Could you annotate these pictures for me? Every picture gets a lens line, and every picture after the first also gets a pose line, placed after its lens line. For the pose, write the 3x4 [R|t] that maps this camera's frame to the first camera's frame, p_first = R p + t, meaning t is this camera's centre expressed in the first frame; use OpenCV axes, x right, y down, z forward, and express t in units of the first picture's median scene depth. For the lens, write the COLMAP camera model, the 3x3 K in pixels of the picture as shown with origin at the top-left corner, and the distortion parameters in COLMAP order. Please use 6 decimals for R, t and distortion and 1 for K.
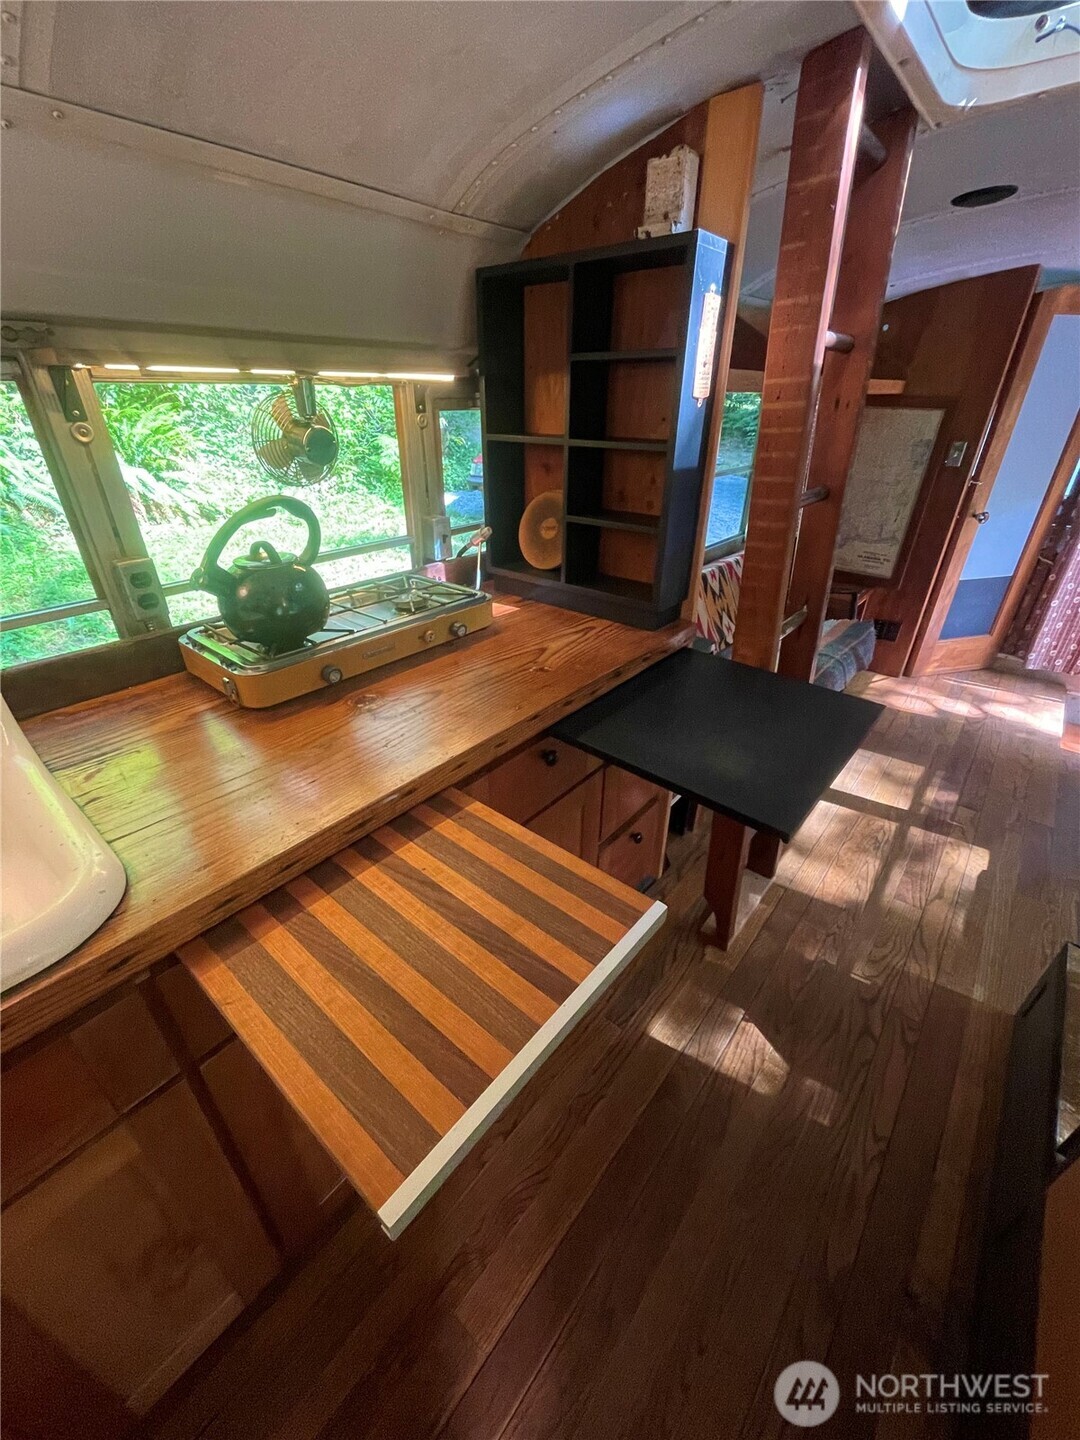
lens RADIAL K [[578.9, 0, 542.0], [0, 578.9, 722.3], [0, 0, 1]] dist [-0.001078, -0.000552]
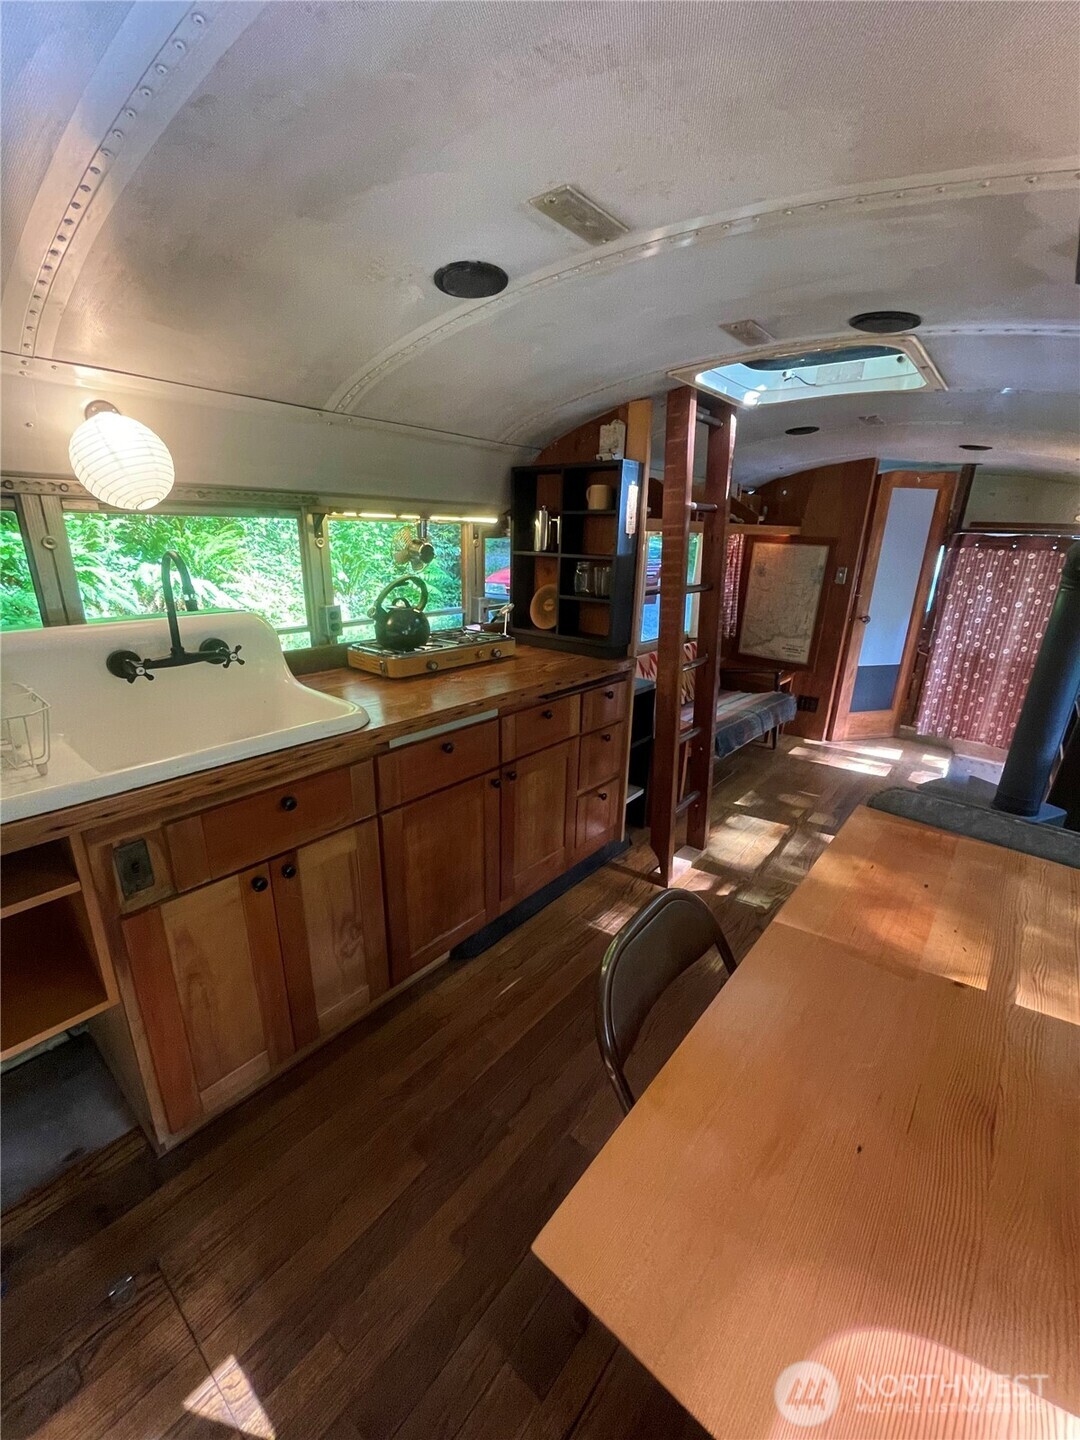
lens RADIAL K [[580.8, 0, 541.7], [0, 580.8, 722.4], [0, 0, 1]] dist [-0.001711, -0.000288]
pose [[0.999811, 0.018656, 0.005527, -0.010592], [-0.017220, 0.980643, -0.195046, 0.312566], [-0.009059, 0.194914, 0.980778, -0.549803]]
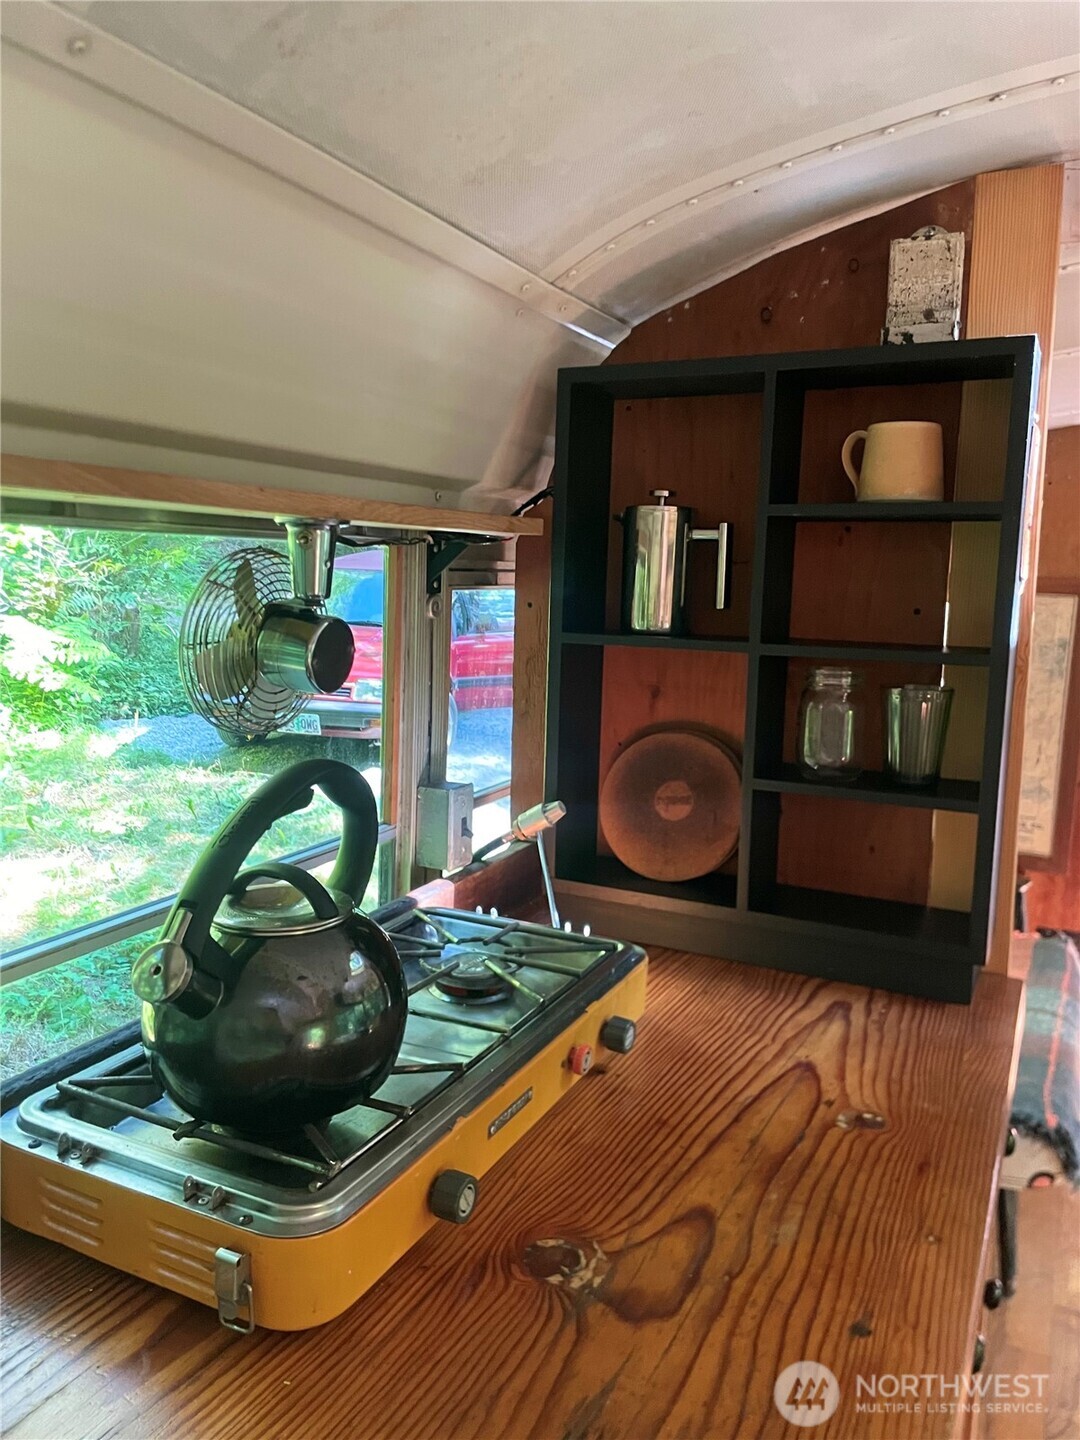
lens RADIAL K [[1095.1, 0, 532.5], [0, 1095.1, 699.4], [0, 0, 1]] dist [0.081327, -0.099931]
pose [[0.970870, -0.005867, 0.239535, -0.332675], [0.096571, 0.924490, -0.368772, -0.075840], [-0.219284, 0.381161, 0.898126, 0.134876]]
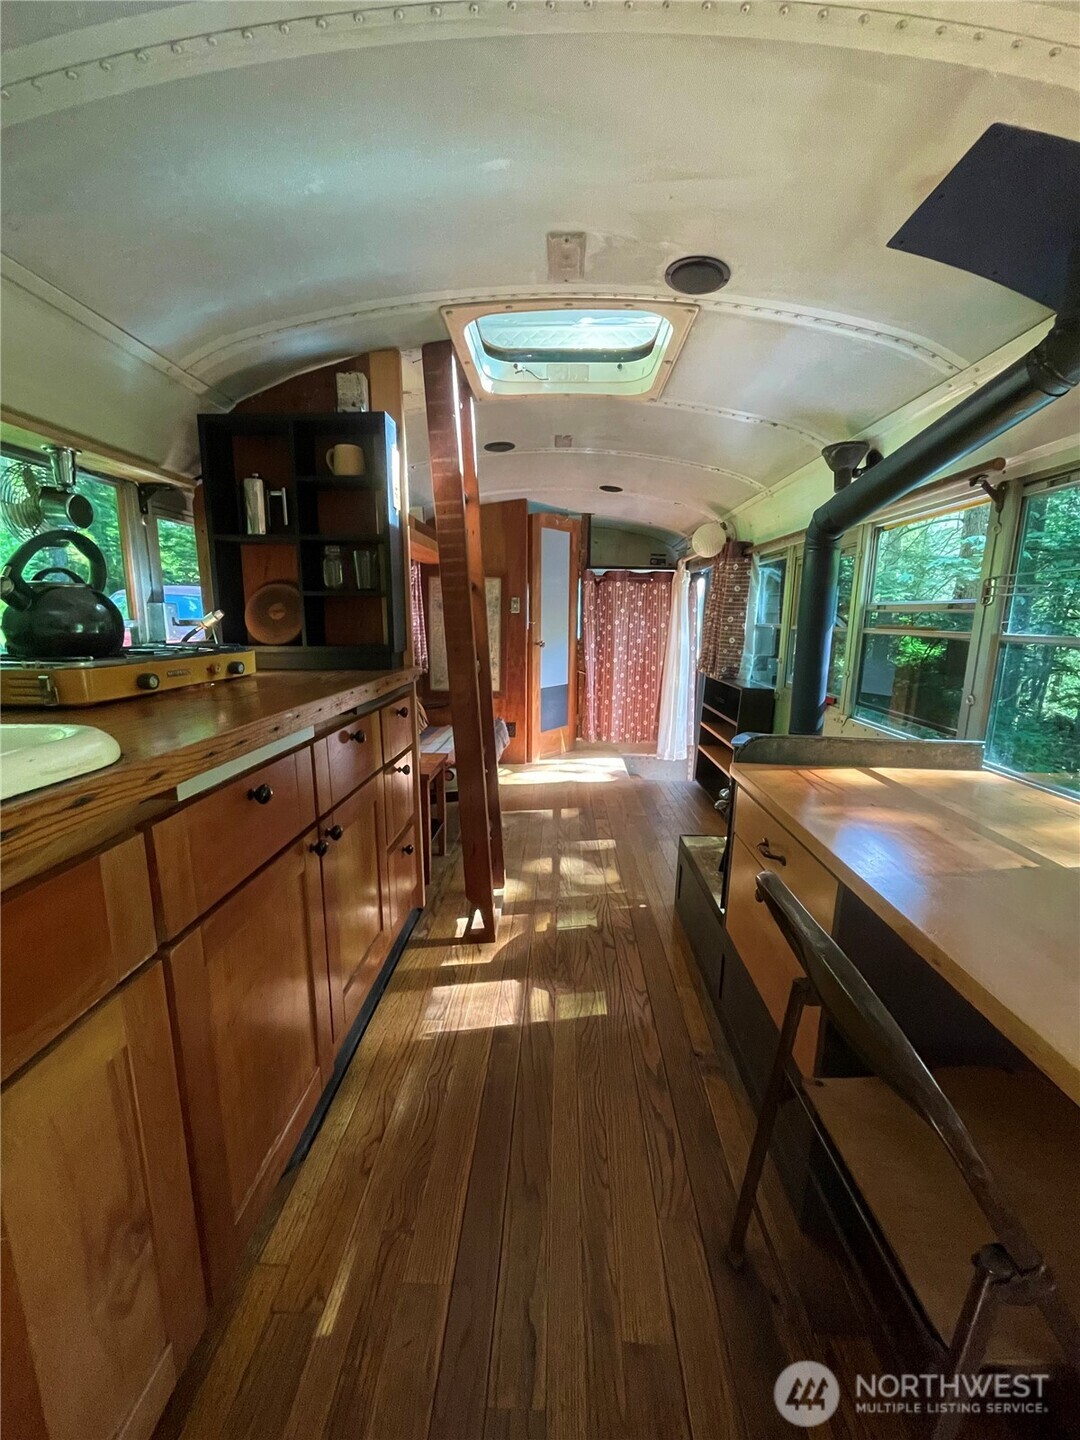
lens RADIAL K [[582.0, 0, 541.6], [0, 582.0, 722.2], [0, 0, 1]] dist [-0.003370, -0.000097]
pose [[0.787886, -0.111172, 0.605704, -0.306463], [0.300566, 0.927884, -0.220663, 0.302126], [-0.537491, 0.355911, 0.764481, -0.125191]]
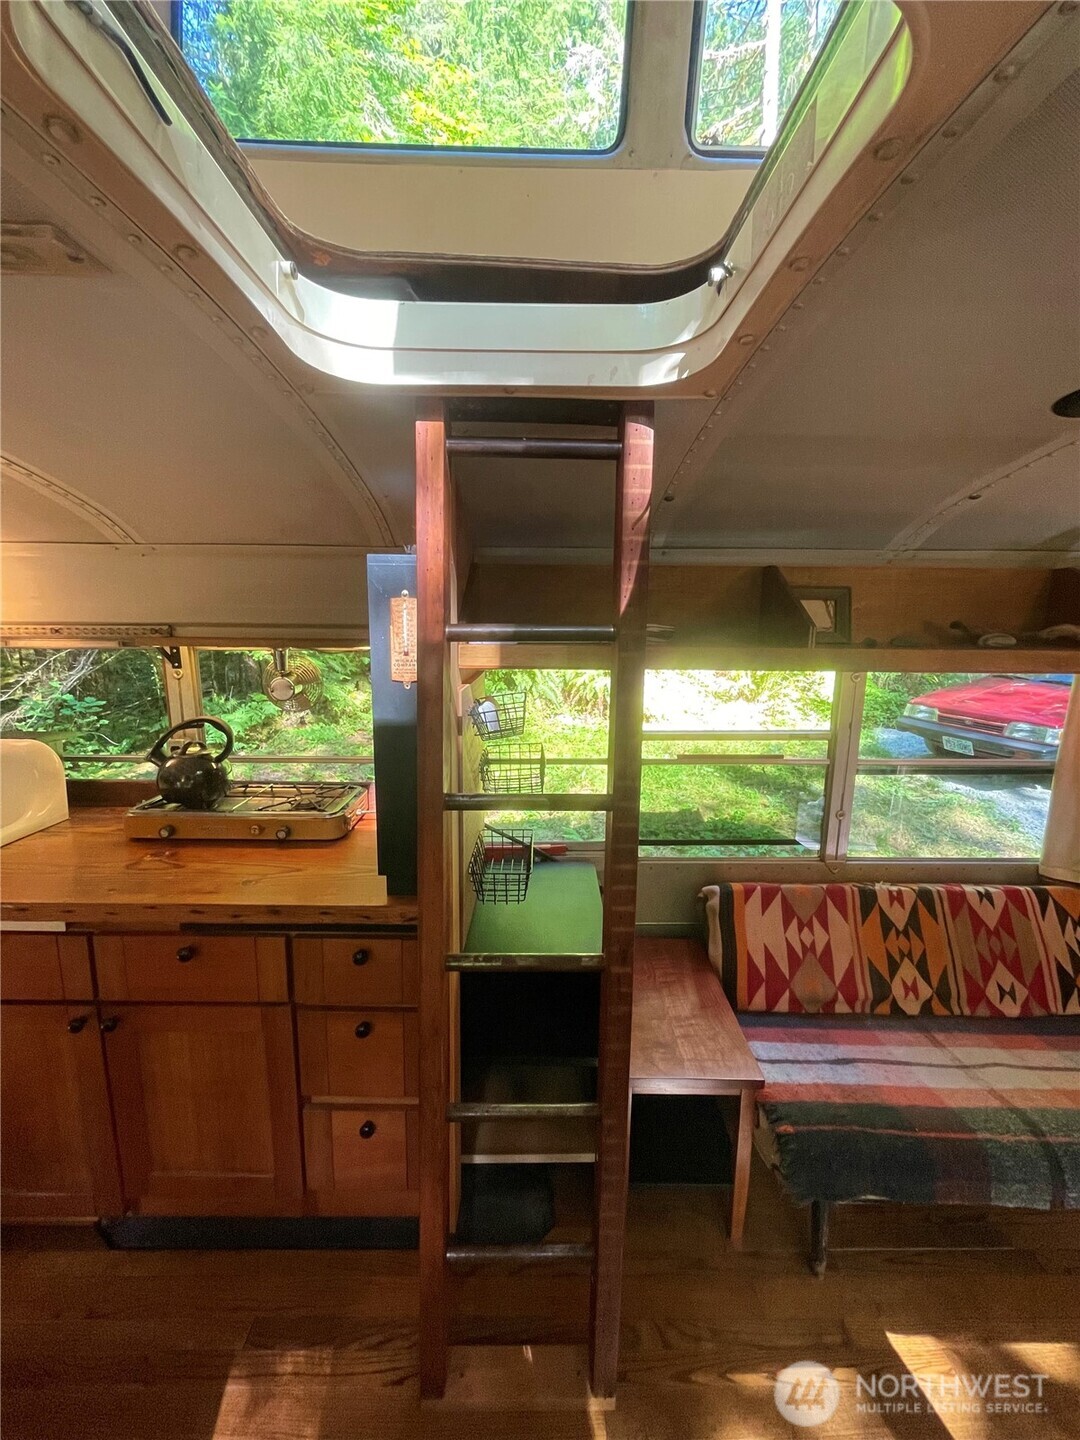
lens RADIAL K [[582.0, 0, 541.6], [0, 582.0, 722.2], [0, 0, 1]] dist [-0.003370, -0.000097]
pose [[0.649295, 0.134529, -0.748543, 0.898883], [-0.380746, 0.909510, -0.166805, -0.303819], [0.658368, 0.393310, 0.641762, 0.384376]]
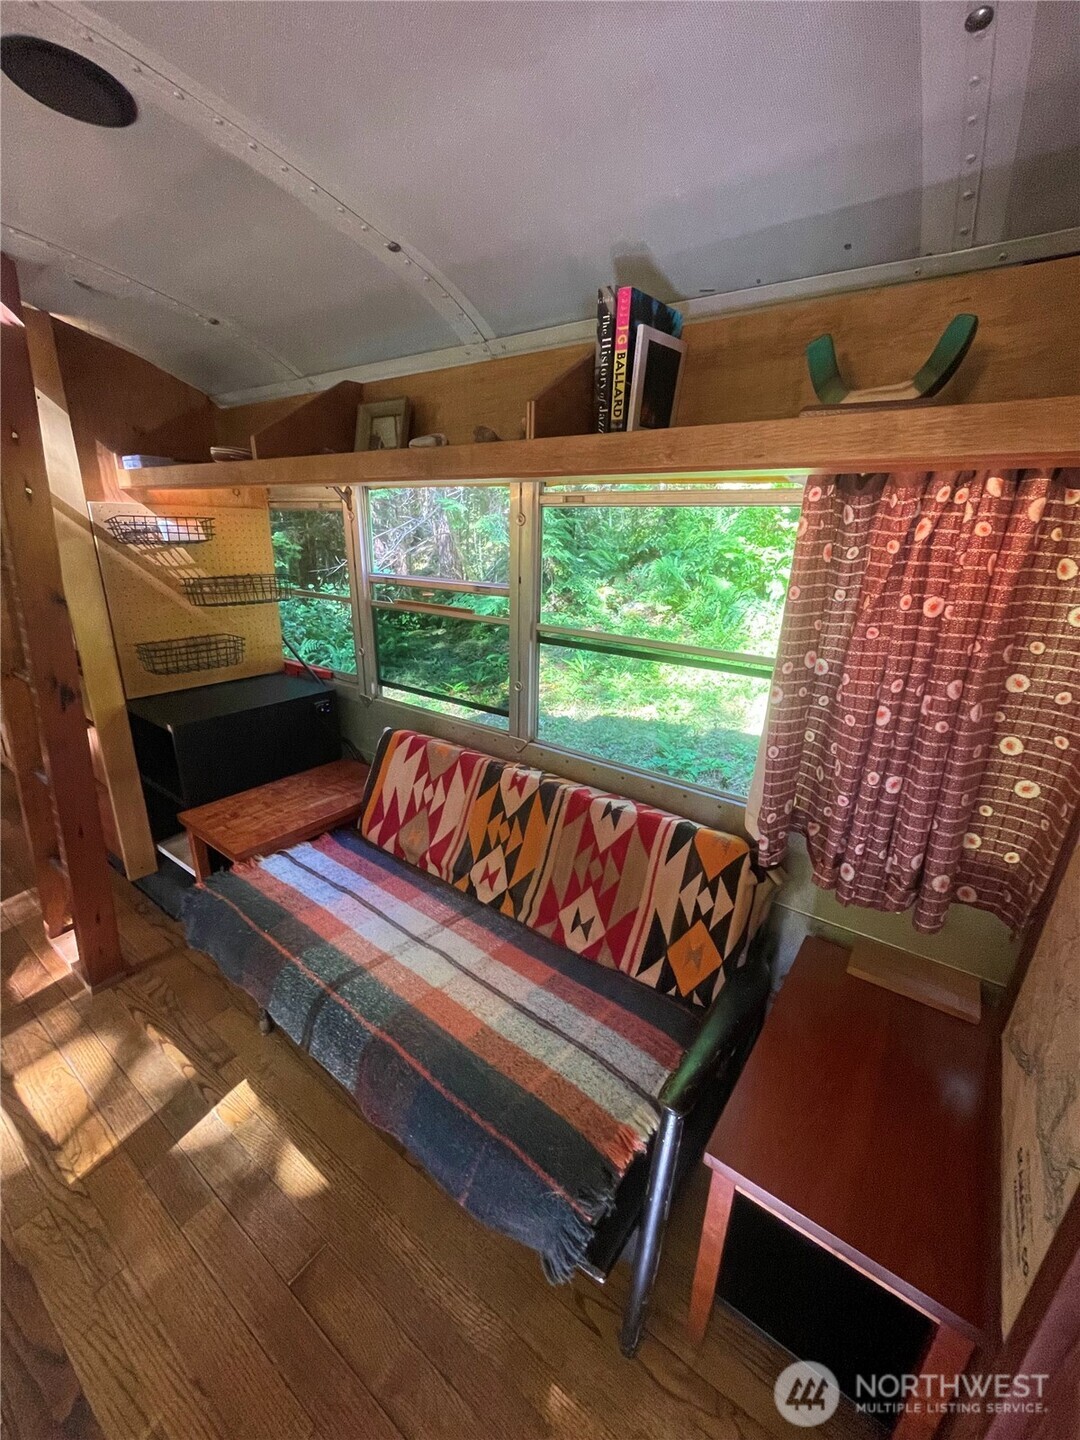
lens RADIAL K [[580.8, 0, 541.7], [0, 580.8, 722.4], [0, 0, 1]] dist [-0.001711, -0.000288]
pose [[0.070643, 0.322029, -0.944090, 1.474783], [-0.514177, 0.822783, 0.242178, -0.815244], [0.854770, 0.468321, 0.223704, 1.530383]]
